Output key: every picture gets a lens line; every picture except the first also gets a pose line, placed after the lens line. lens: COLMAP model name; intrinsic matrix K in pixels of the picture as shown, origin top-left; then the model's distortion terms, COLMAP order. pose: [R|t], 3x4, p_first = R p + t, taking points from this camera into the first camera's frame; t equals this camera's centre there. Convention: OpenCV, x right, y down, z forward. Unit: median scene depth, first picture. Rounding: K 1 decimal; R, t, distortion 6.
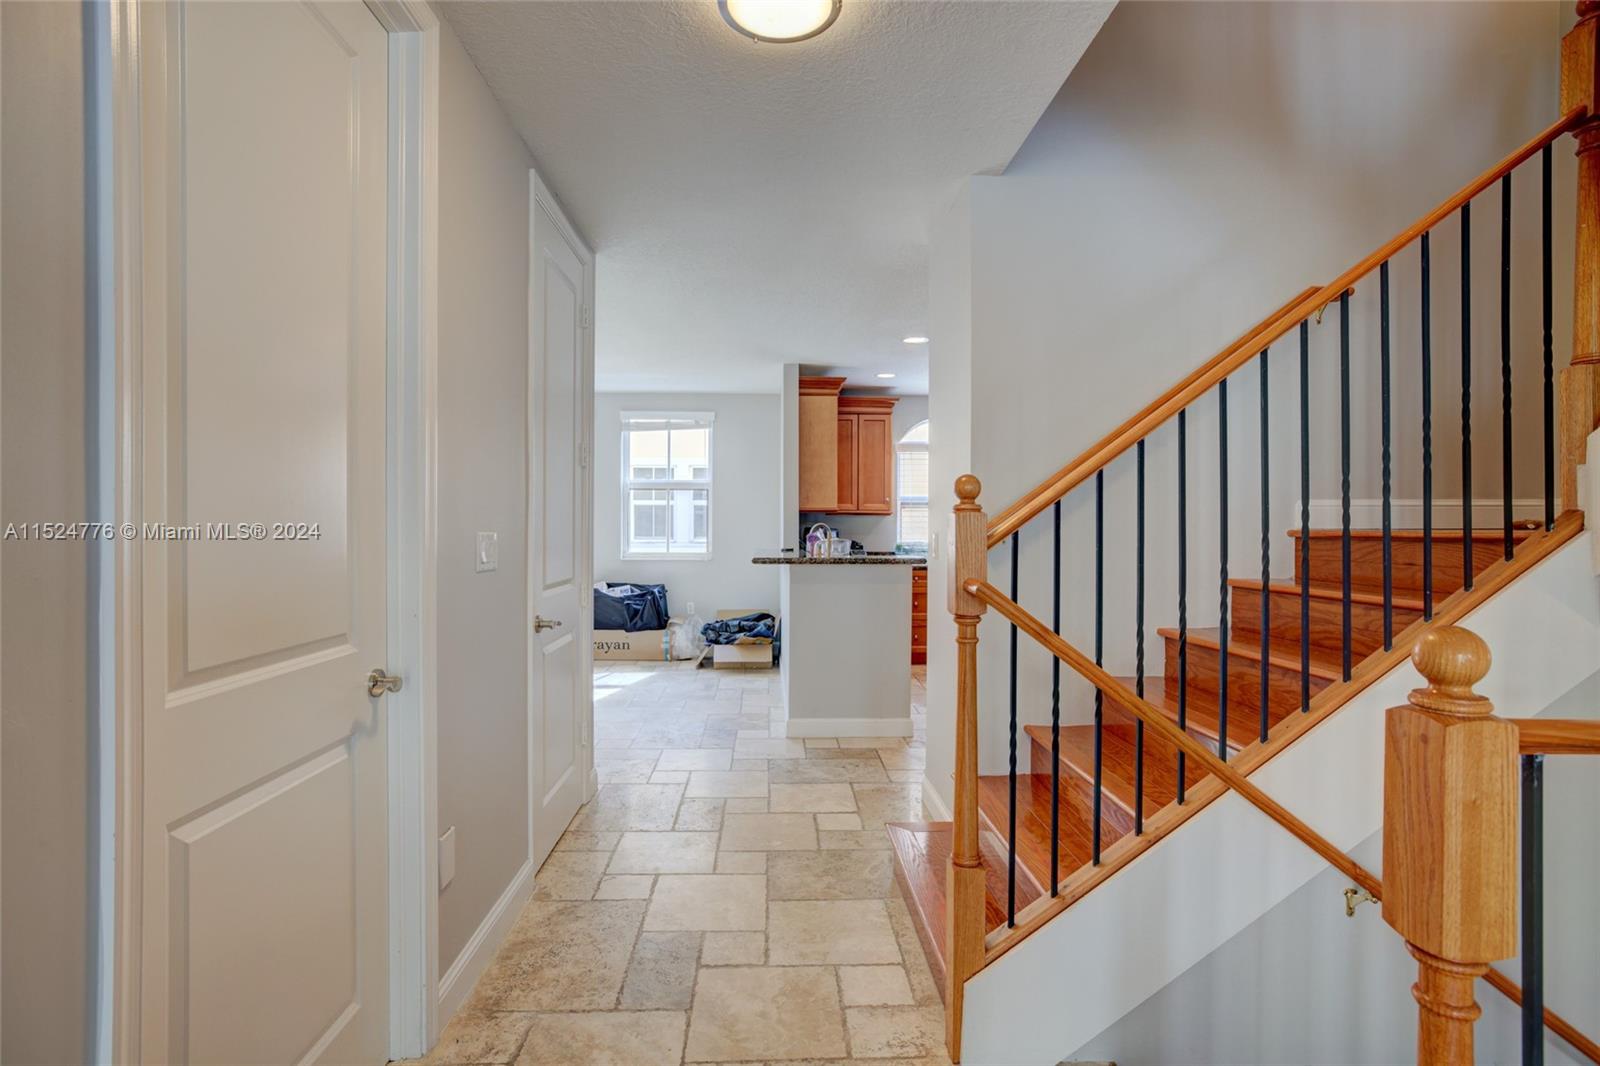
lens RADIAL K [[785.8, 0, 800.0], [0, 785.8, 533.0], [0, 0, 1]] dist [0.000105, 0.000004]
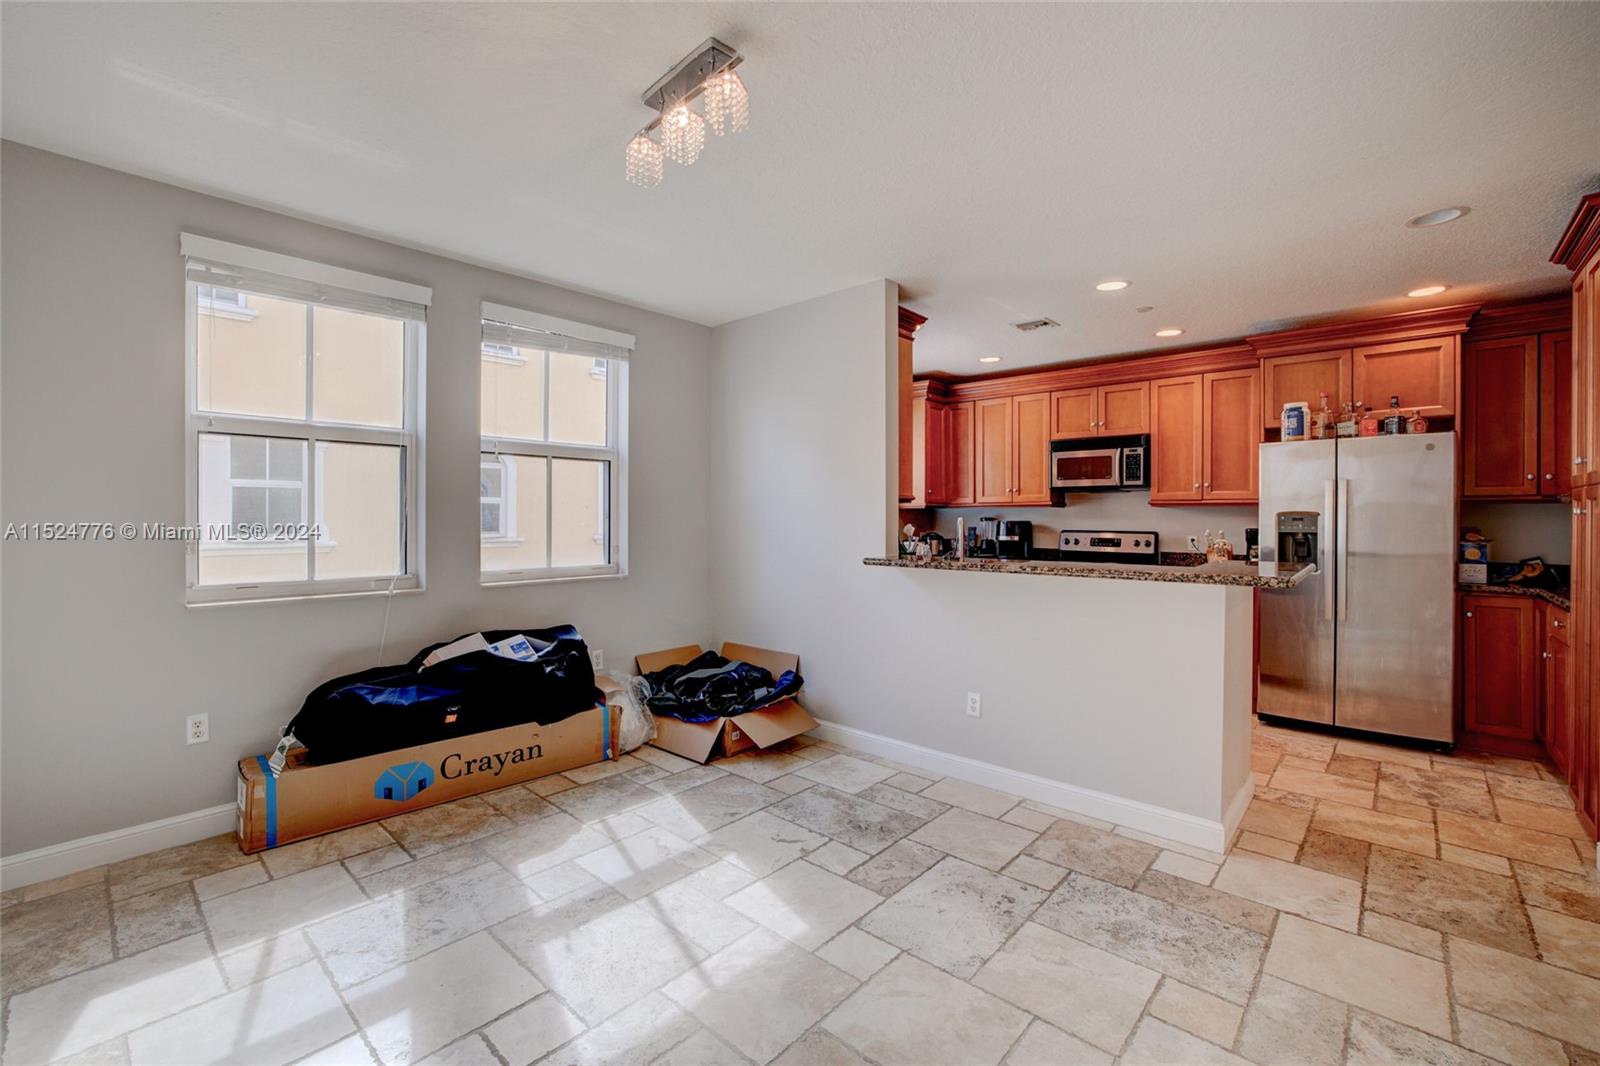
lens RADIAL K [[686.9, 0, 796.2], [0, 686.9, 525.8], [0, 0, 1]] dist [-0.047591, 0.016874]
pose [[0.696467, -0.010409, 0.717513, -0.719034], [0.003645, 0.999933, 0.010969, -0.017874], [-0.717580, -0.005024, 0.696458, 0.959635]]
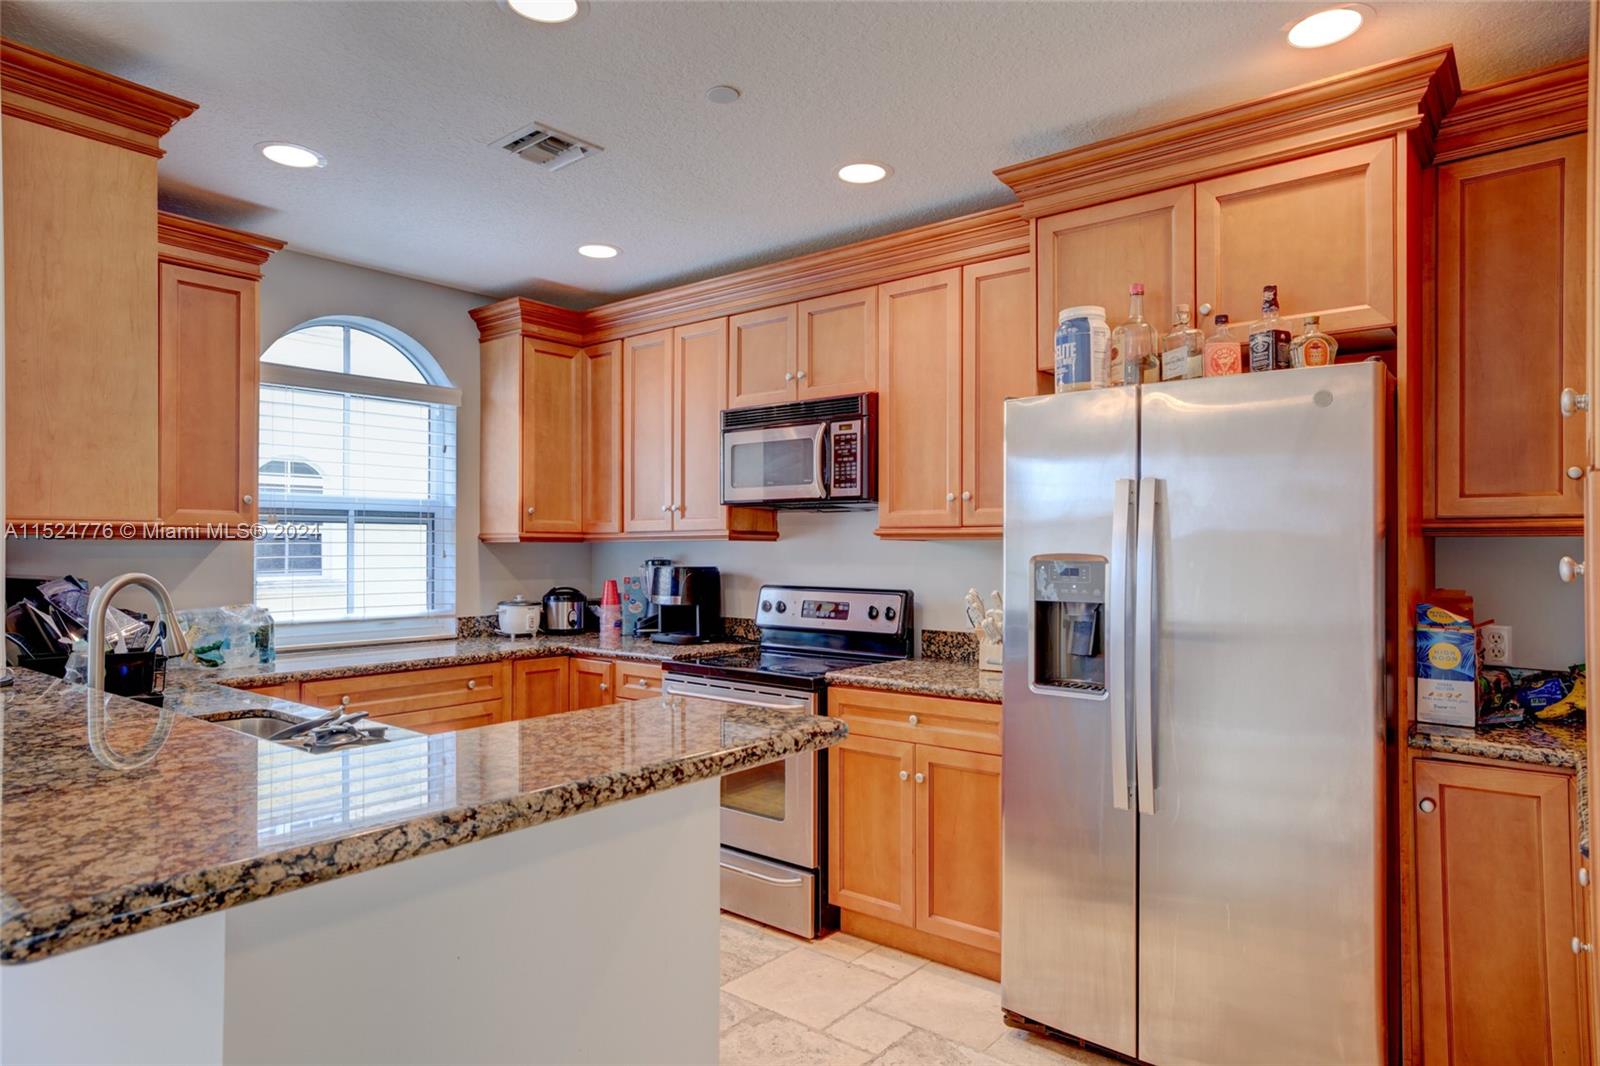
lens RADIAL K [[957.3, 0, 800.0], [0, 957.3, 542.9], [0, 0, 1]] dist [-0.000051, -0.000096]
pose [[0.664773, 0.003838, 0.747036, -0.096972], [0.003253, 0.999962, -0.008033, -0.027322], [-0.747038, 0.007770, 0.664735, 0.843389]]
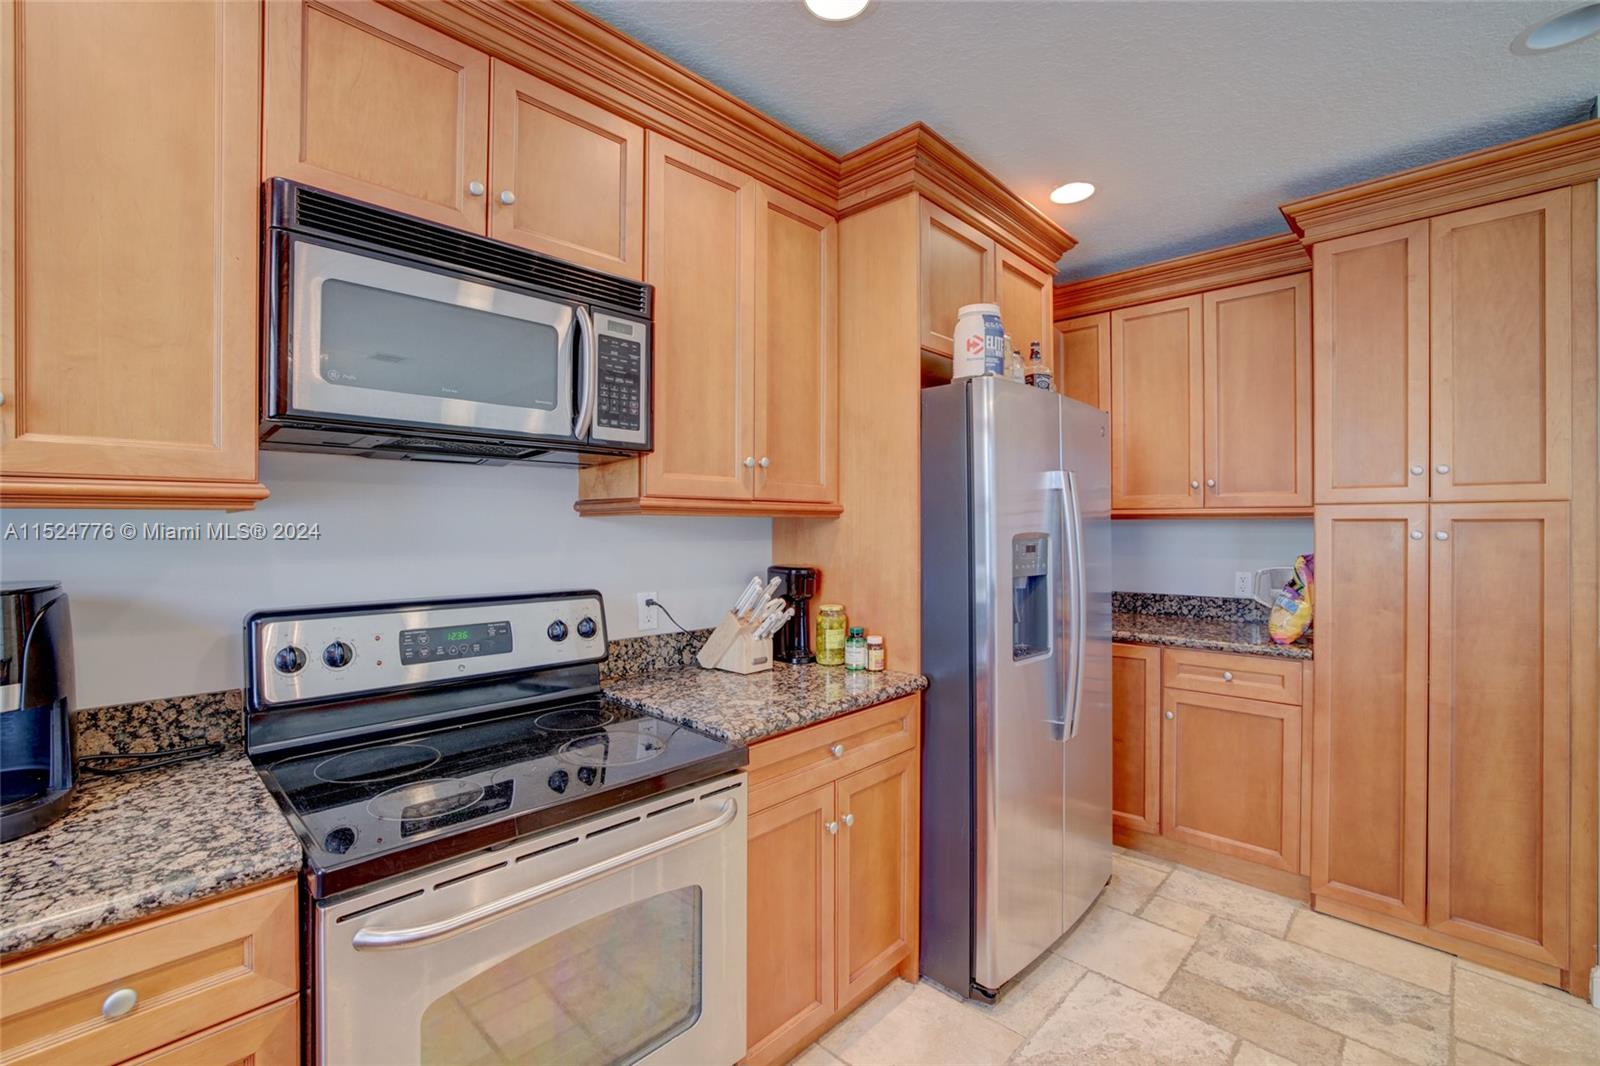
lens RADIAL K [[686.9, 0, 796.2], [0, 686.9, 525.8], [0, 0, 1]] dist [-0.047591, 0.016874]
pose [[-0.685889, -0.002464, 0.727702, 0.225543], [0.000769, 0.999991, 0.004111, -0.031785], [-0.727706, 0.003379, -0.685881, 1.544476]]
